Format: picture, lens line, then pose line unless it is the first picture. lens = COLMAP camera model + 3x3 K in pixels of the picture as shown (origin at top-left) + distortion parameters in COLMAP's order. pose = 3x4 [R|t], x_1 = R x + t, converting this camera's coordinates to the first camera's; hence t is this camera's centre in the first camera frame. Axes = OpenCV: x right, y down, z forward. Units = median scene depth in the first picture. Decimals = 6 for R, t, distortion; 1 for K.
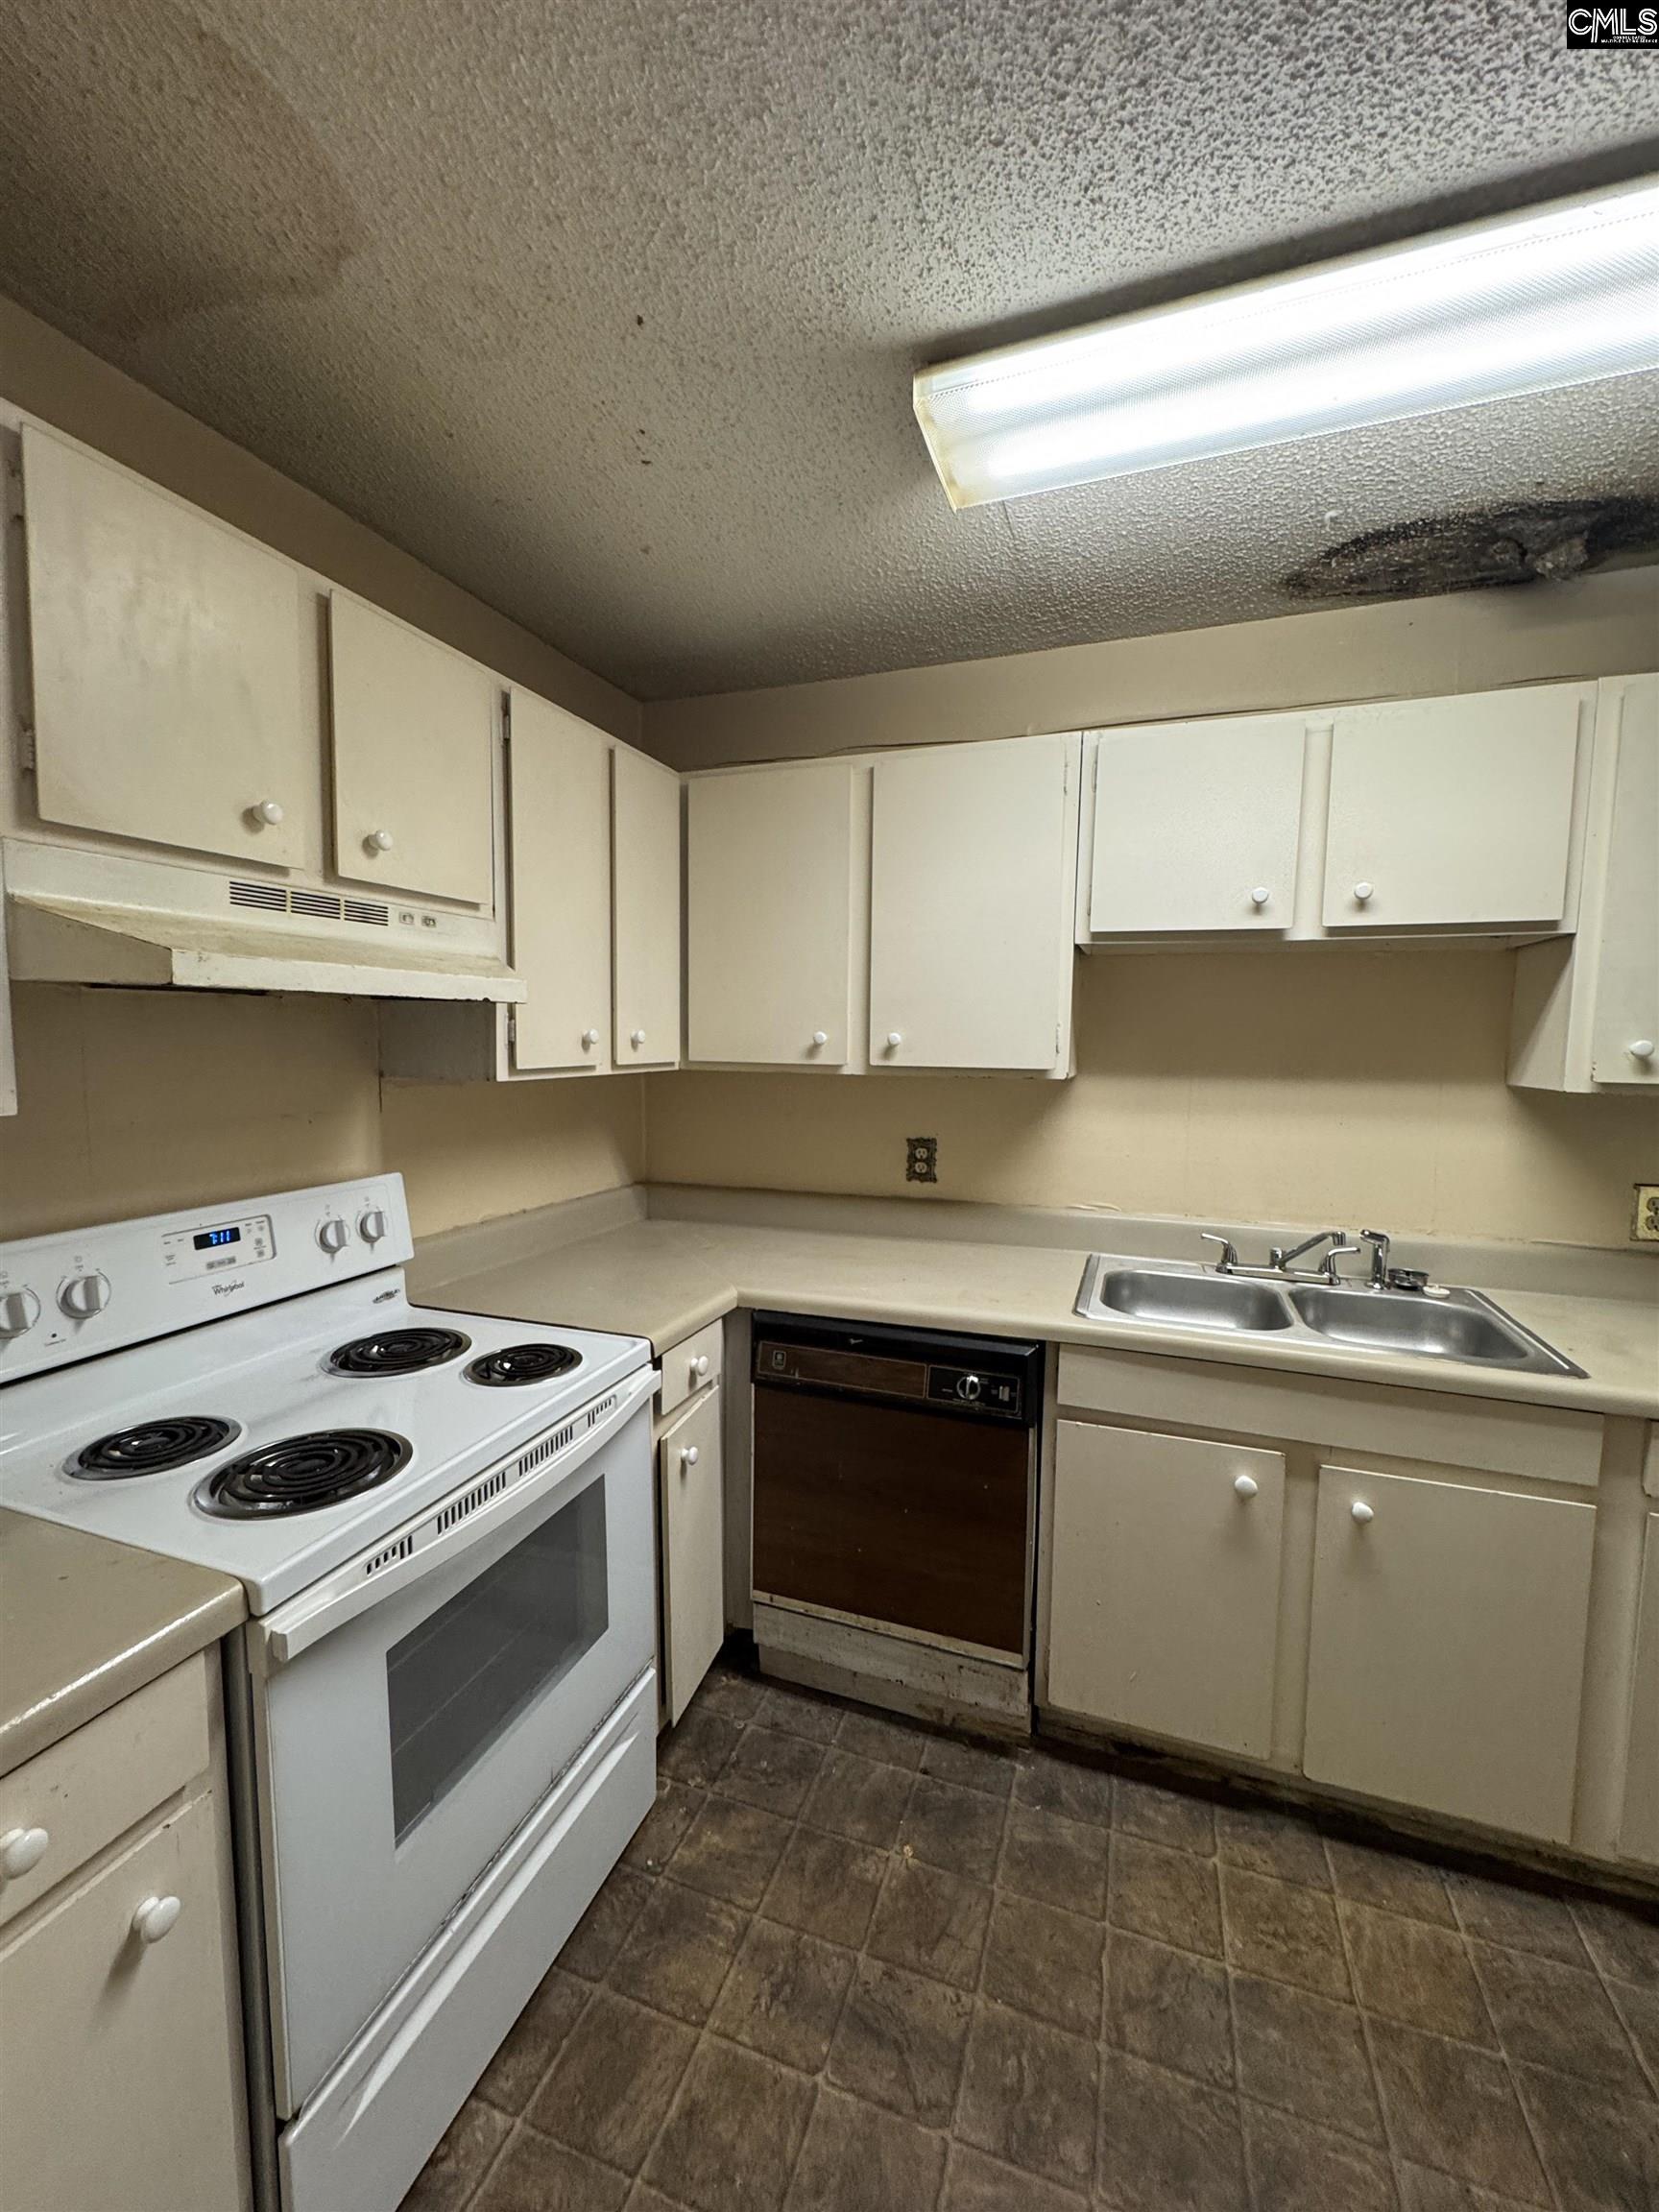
lens RADIAL K [[882.2, 0, 827.4], [0, 882.2, 1107.8], [0, 0, 1]] dist [-0.004156, 0.000263]
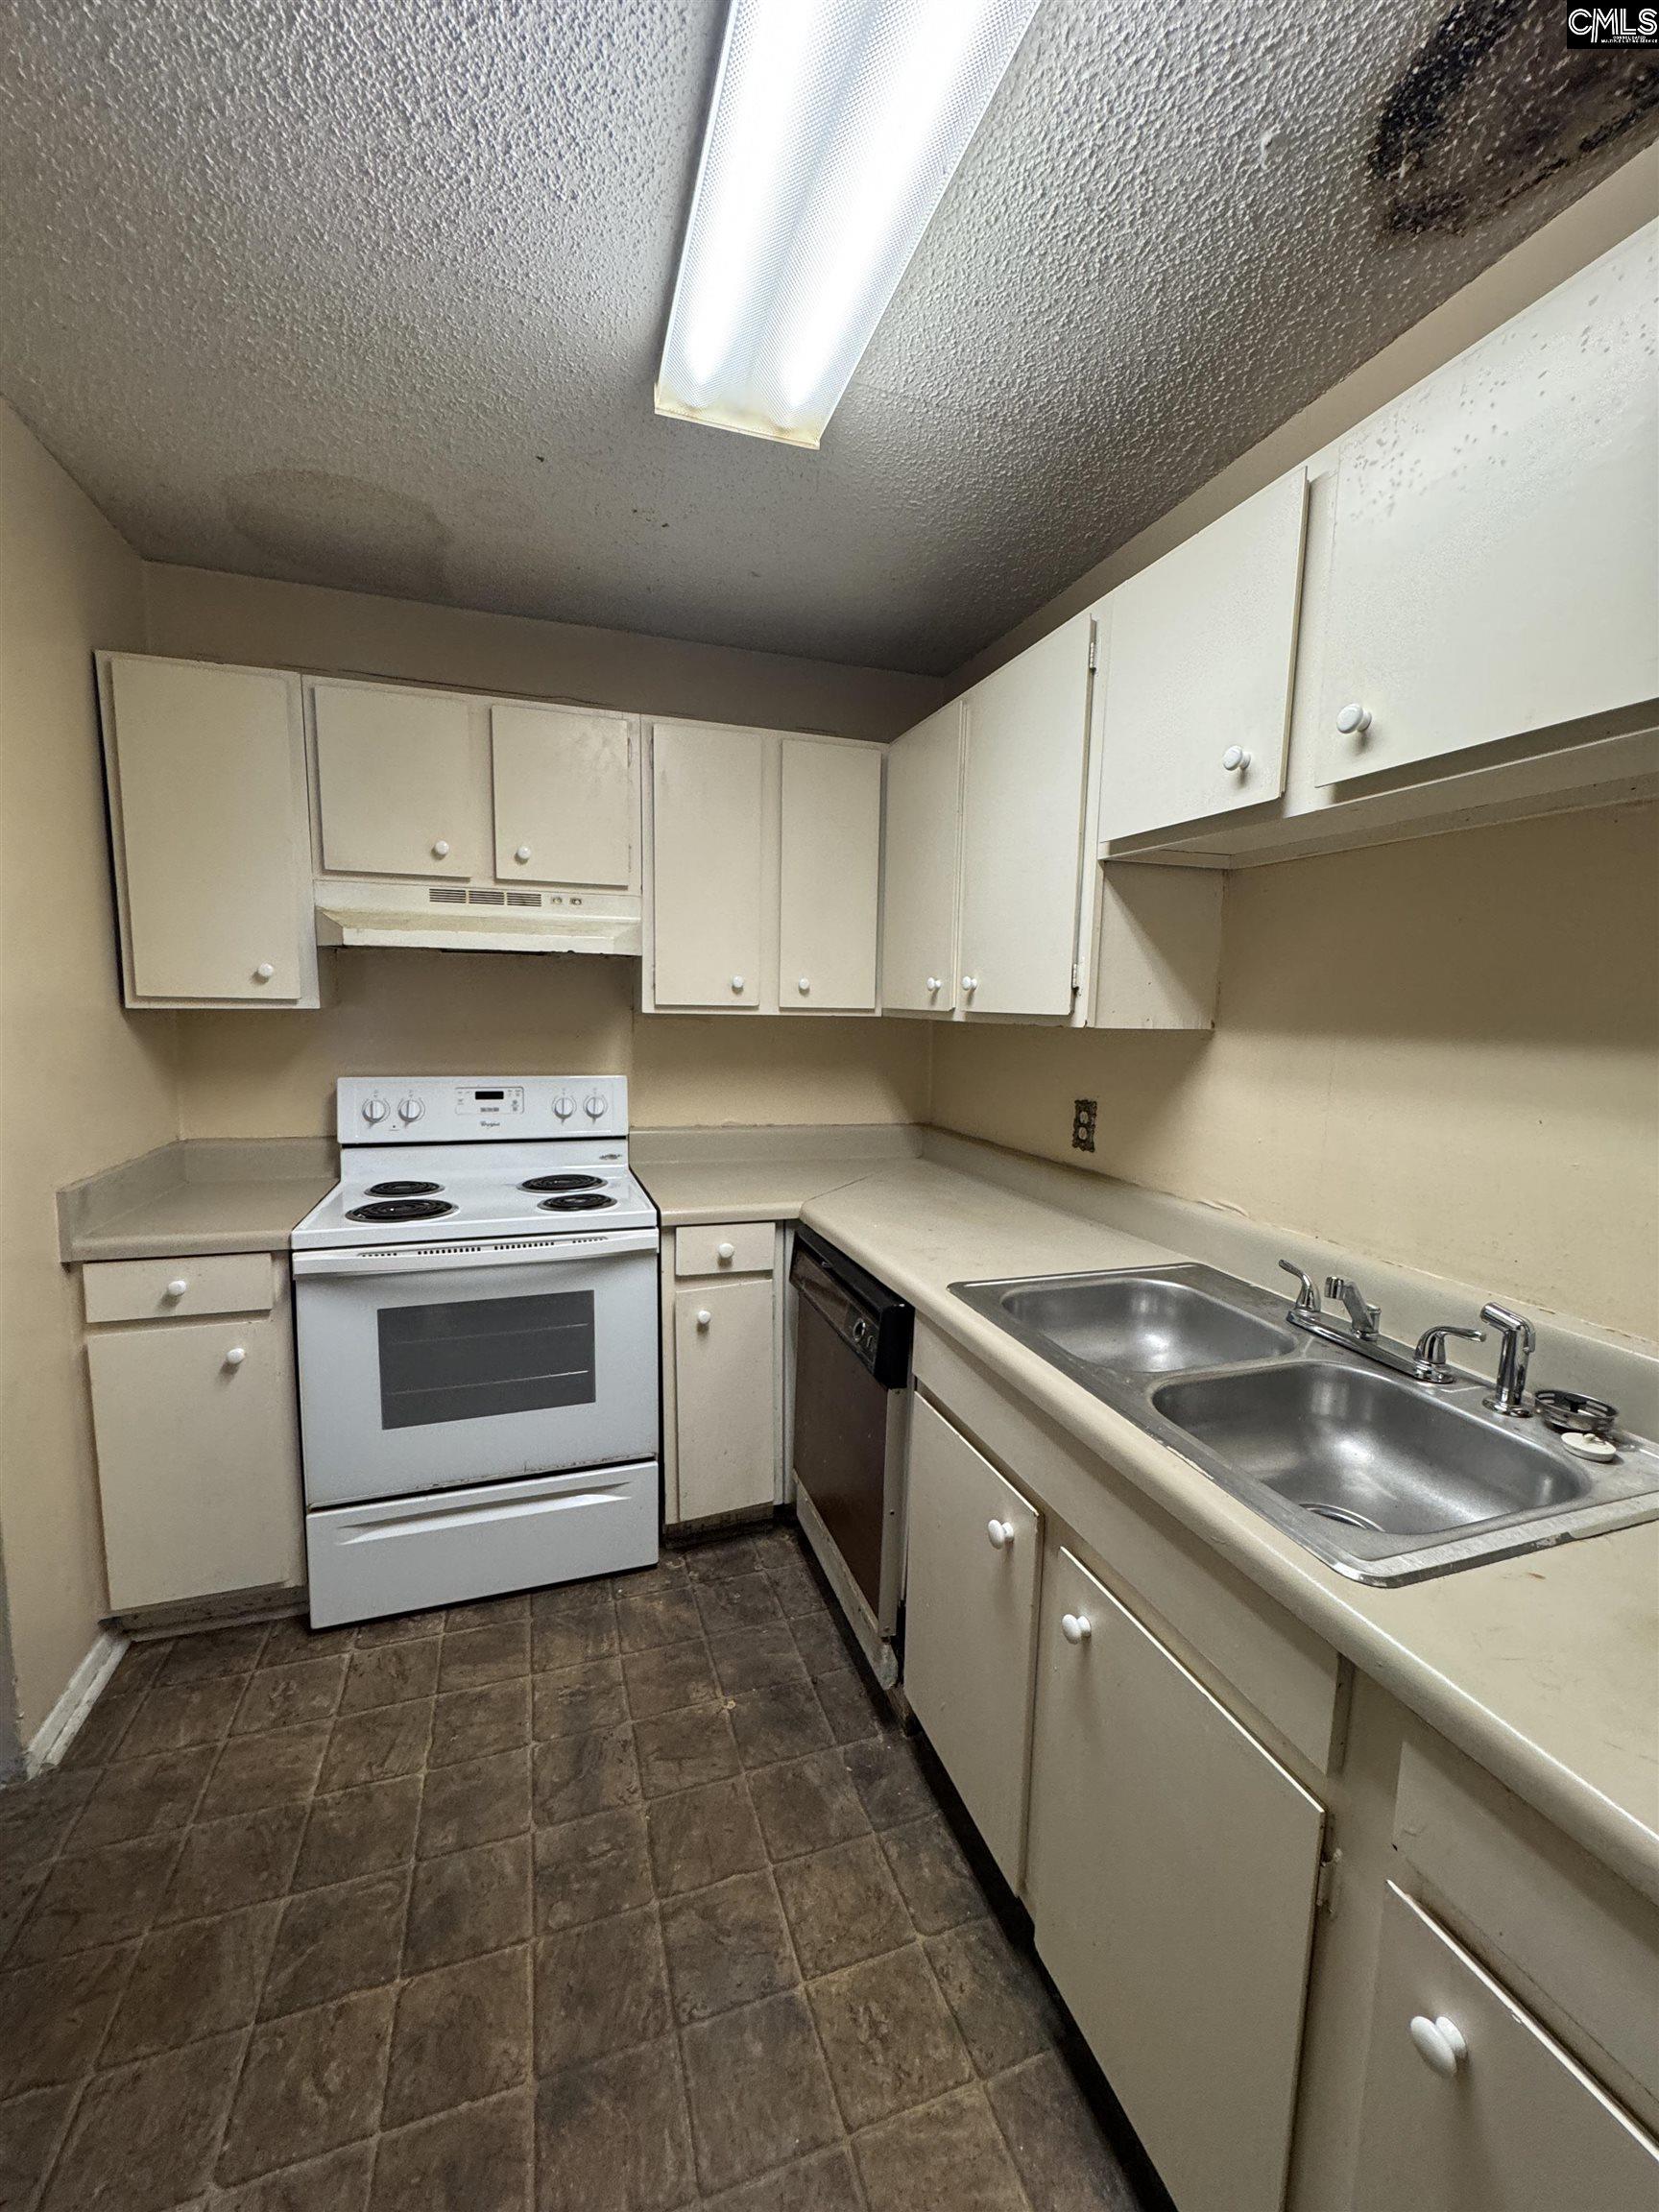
lens RADIAL K [[882.2, 0, 830.2], [0, 882.2, 1108.5], [0, 0, 1]] dist [-0.004156, 0.000263]
pose [[0.624884, 0.096512, -0.774729, 1.030639], [-0.078649, 0.995063, 0.060524, 0.015084], [0.776746, 0.023111, 0.629390, 0.404288]]
